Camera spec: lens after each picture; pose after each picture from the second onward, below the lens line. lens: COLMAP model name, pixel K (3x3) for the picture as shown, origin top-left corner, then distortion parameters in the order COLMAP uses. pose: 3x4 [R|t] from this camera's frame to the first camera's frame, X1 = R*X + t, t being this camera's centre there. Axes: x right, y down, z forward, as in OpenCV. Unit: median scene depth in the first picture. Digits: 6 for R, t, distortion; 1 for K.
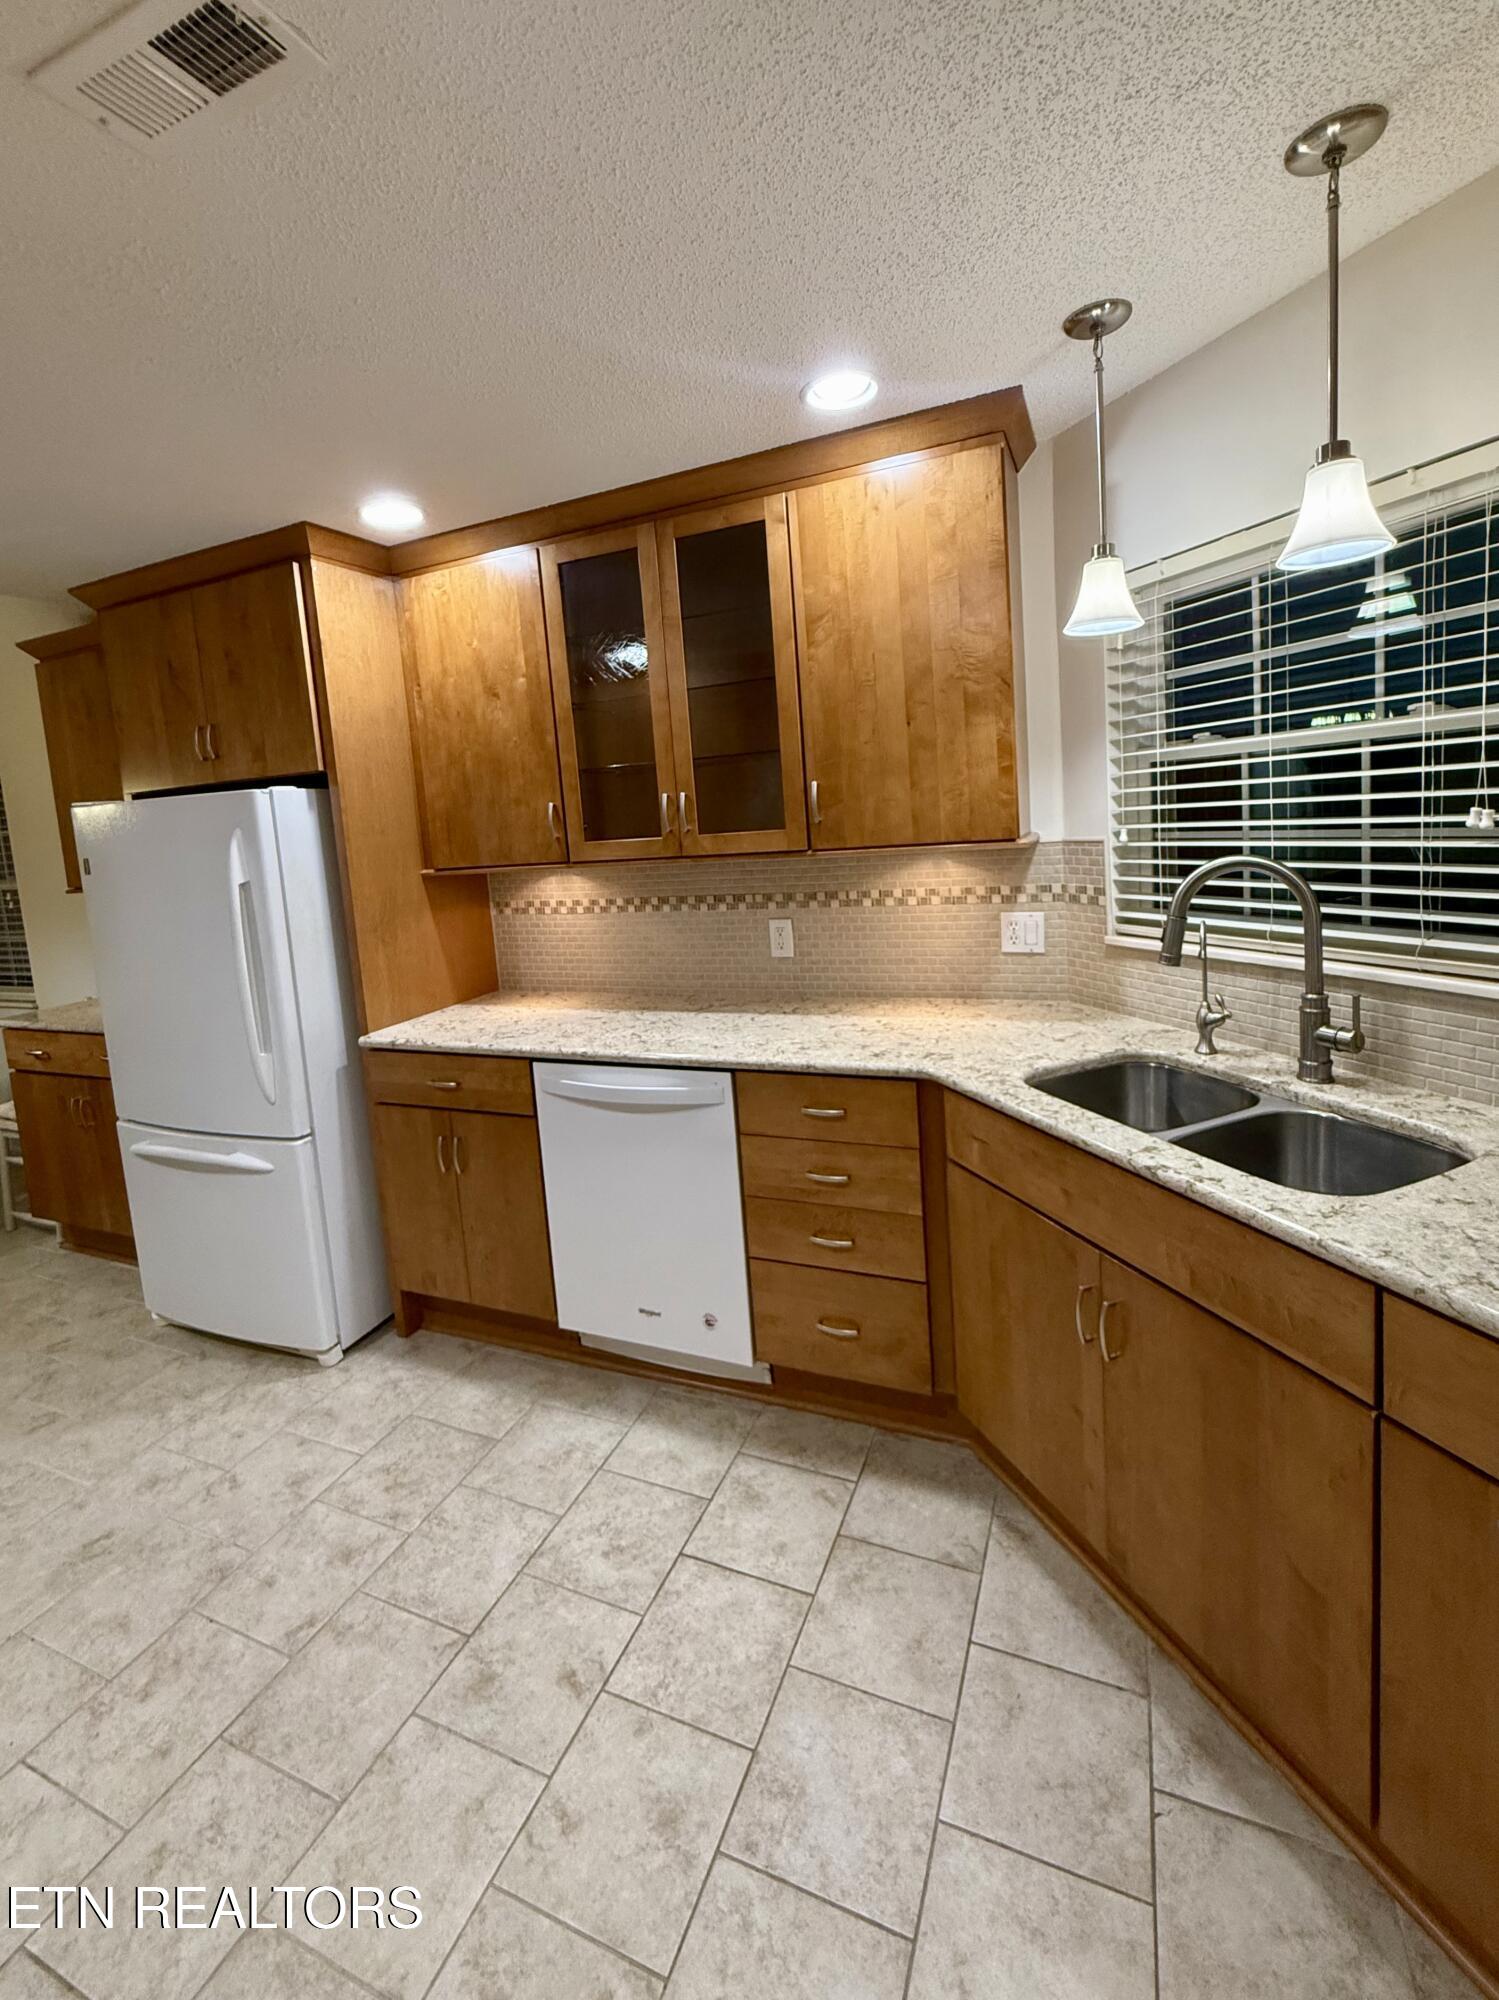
lens RADIAL K [[872.3, 0, 749.1], [0, 872.3, 900.4], [0, 0, 1]] dist [0.001311, -0.000108]
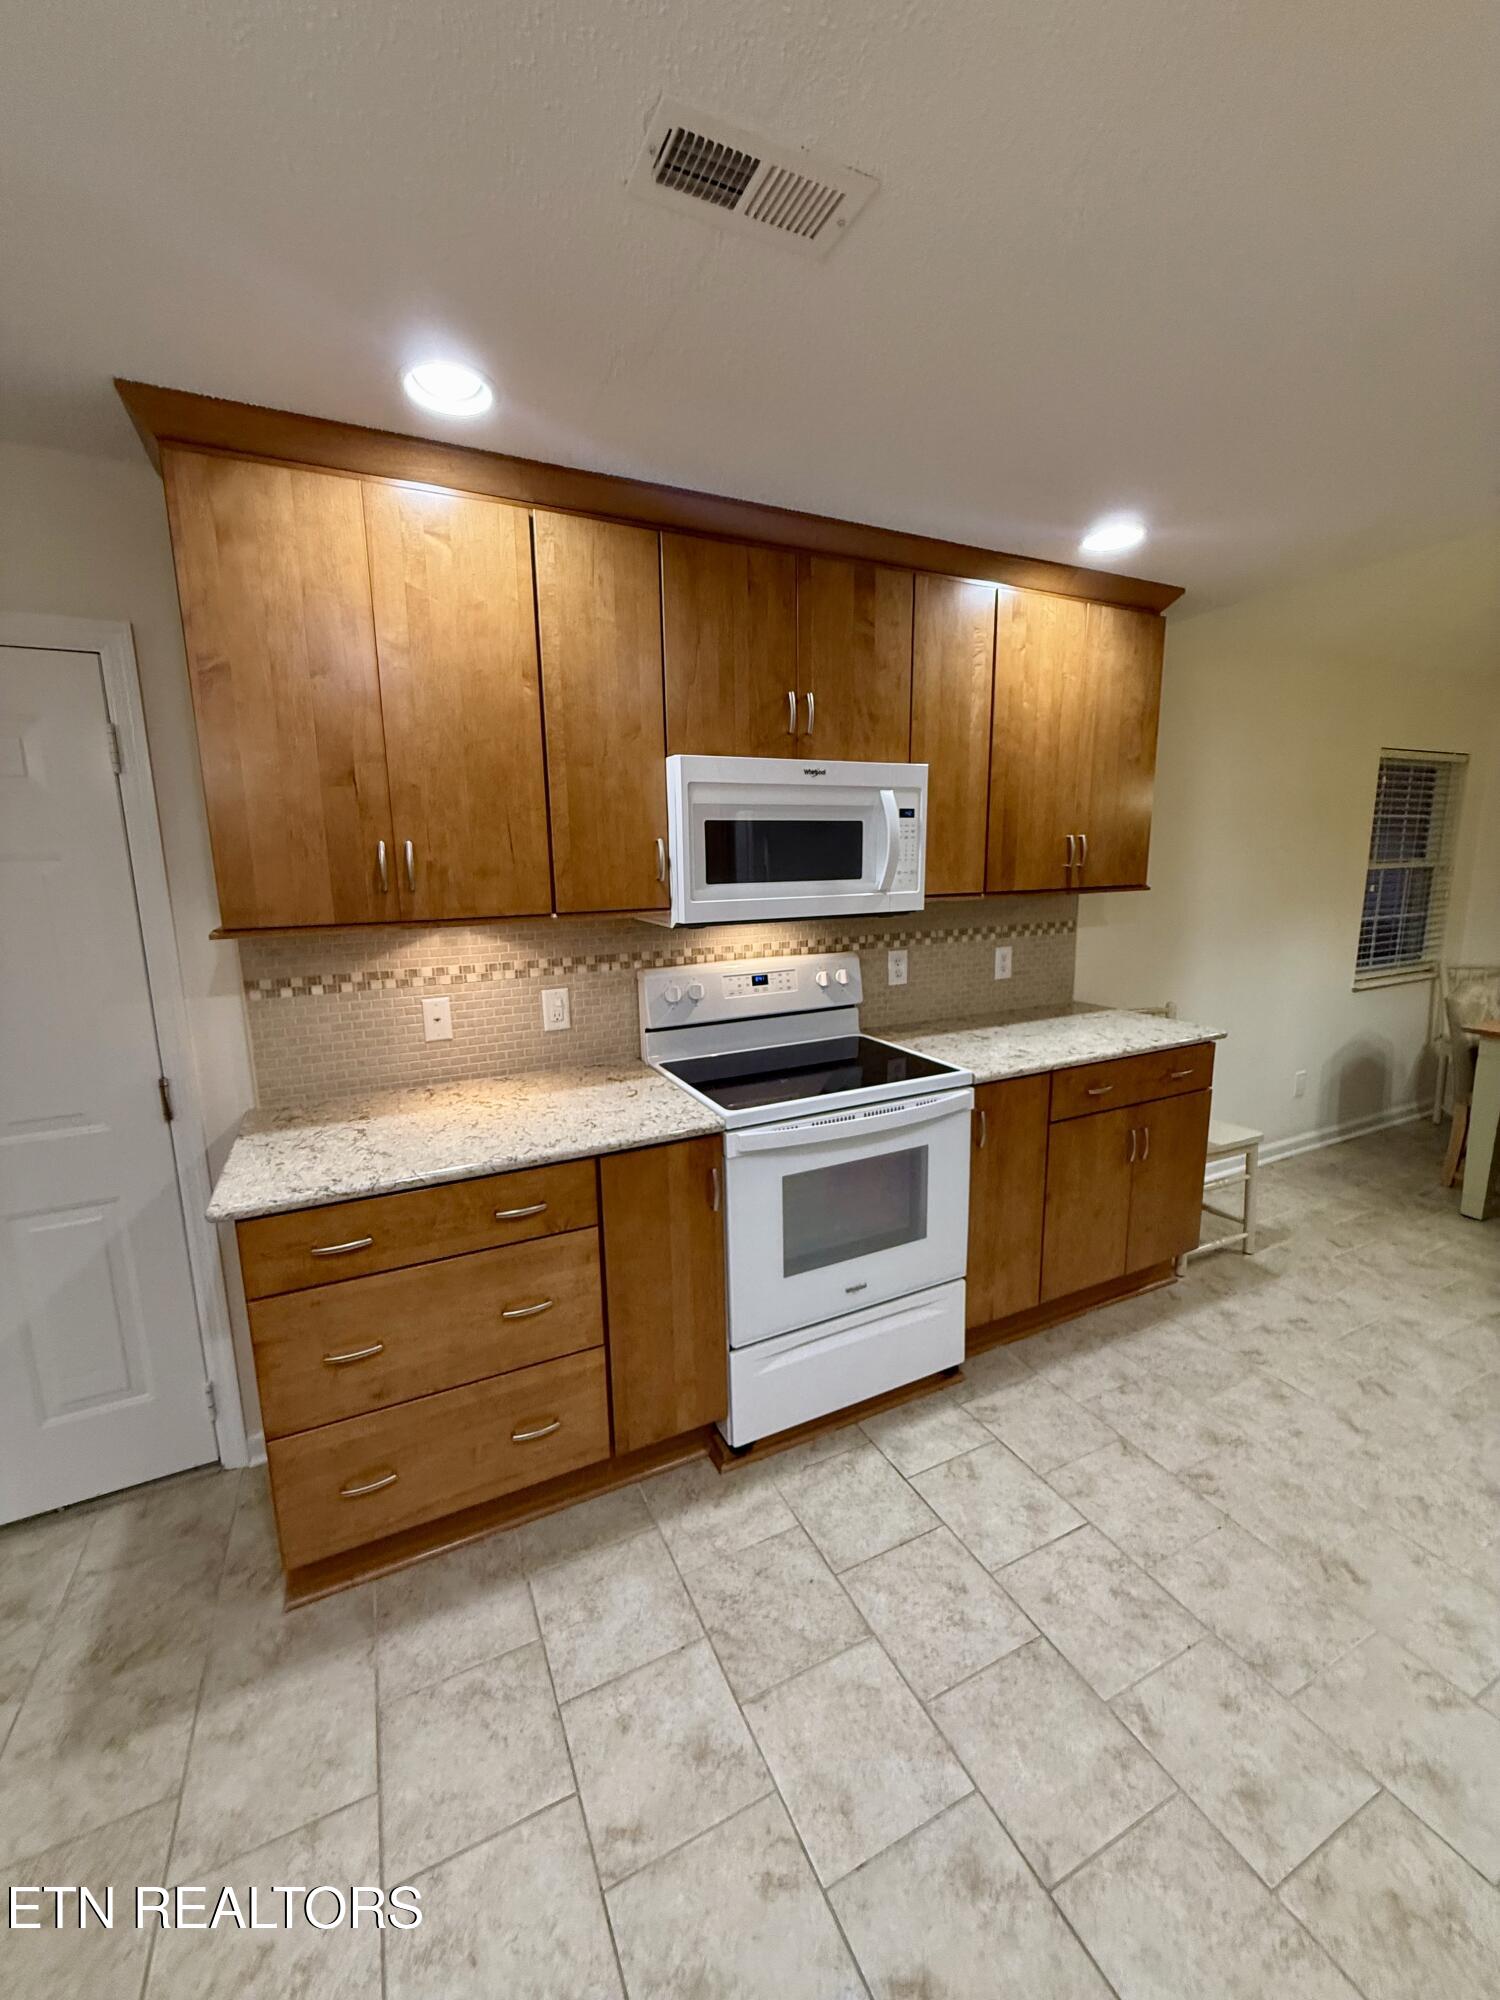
lens RADIAL K [[798.1, 0, 750.6], [0, 798.1, 989.7], [0, 0, 1]] dist [-0.001665, 0.000242]
pose [[-0.646963, 0.212016, -0.732453, 0.164646], [-0.014313, 0.957022, 0.289663, -0.105390], [0.762387, 0.197885, -0.616123, 0.881684]]
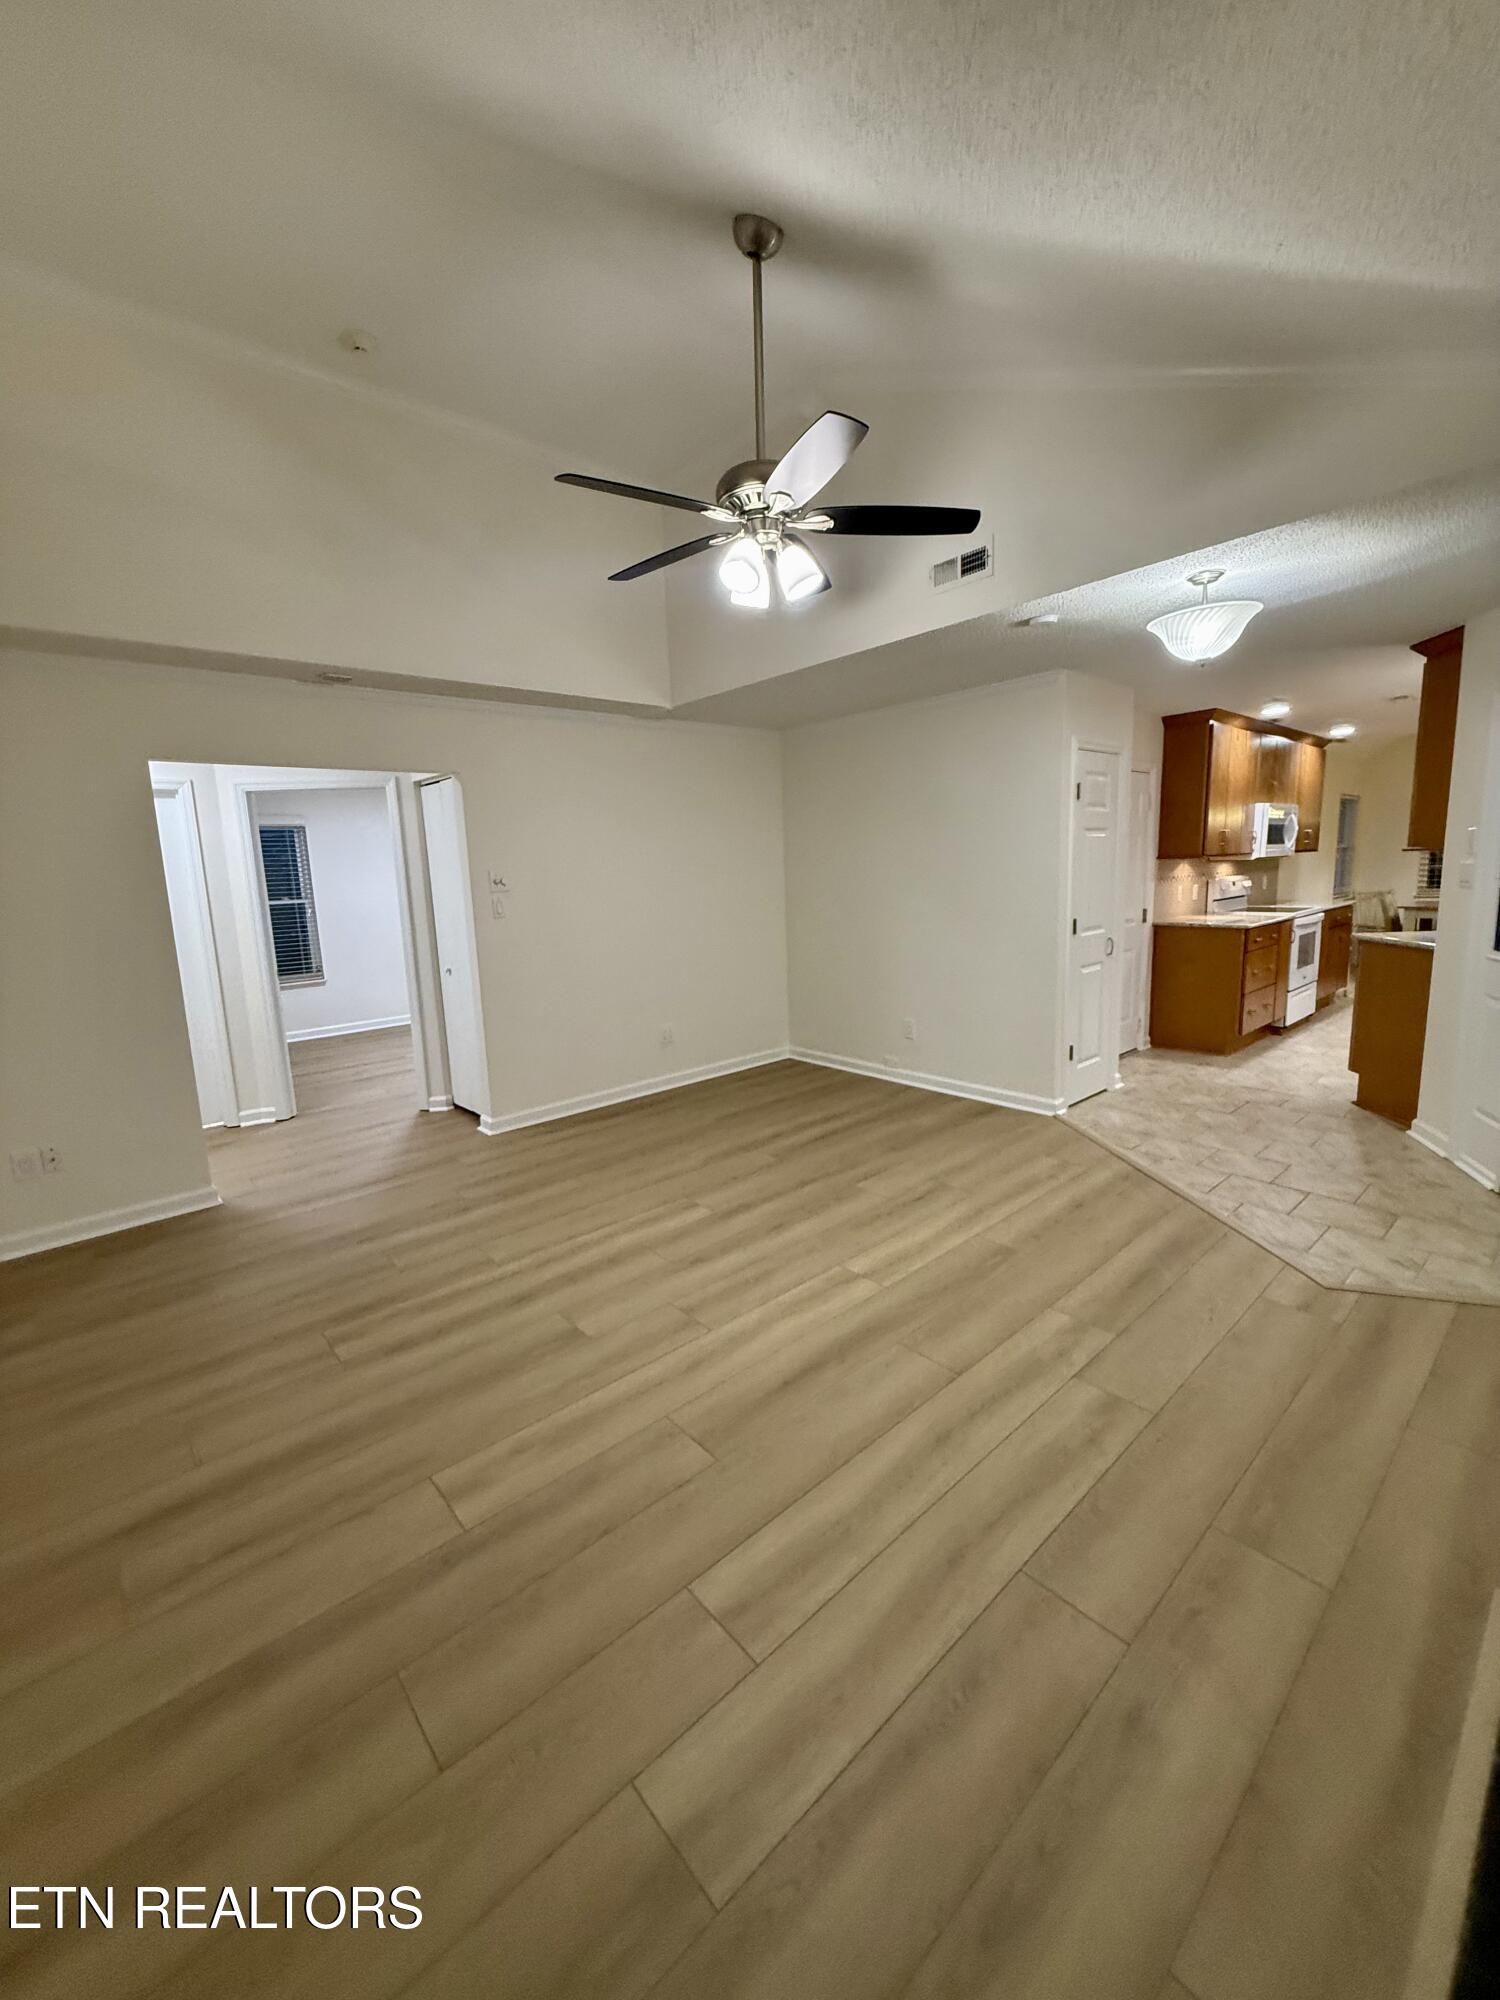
lens RADIAL K [[798.1, 0, 752.5], [0, 798.1, 991.5], [0, 0, 1]] dist [-0.001665, 0.000242]
pose [[-0.424085, 0.230555, -0.875783, 3.040937], [-0.028428, 0.963186, 0.267330, -0.160397], [0.905176, 0.138267, -0.401918, -0.254683]]
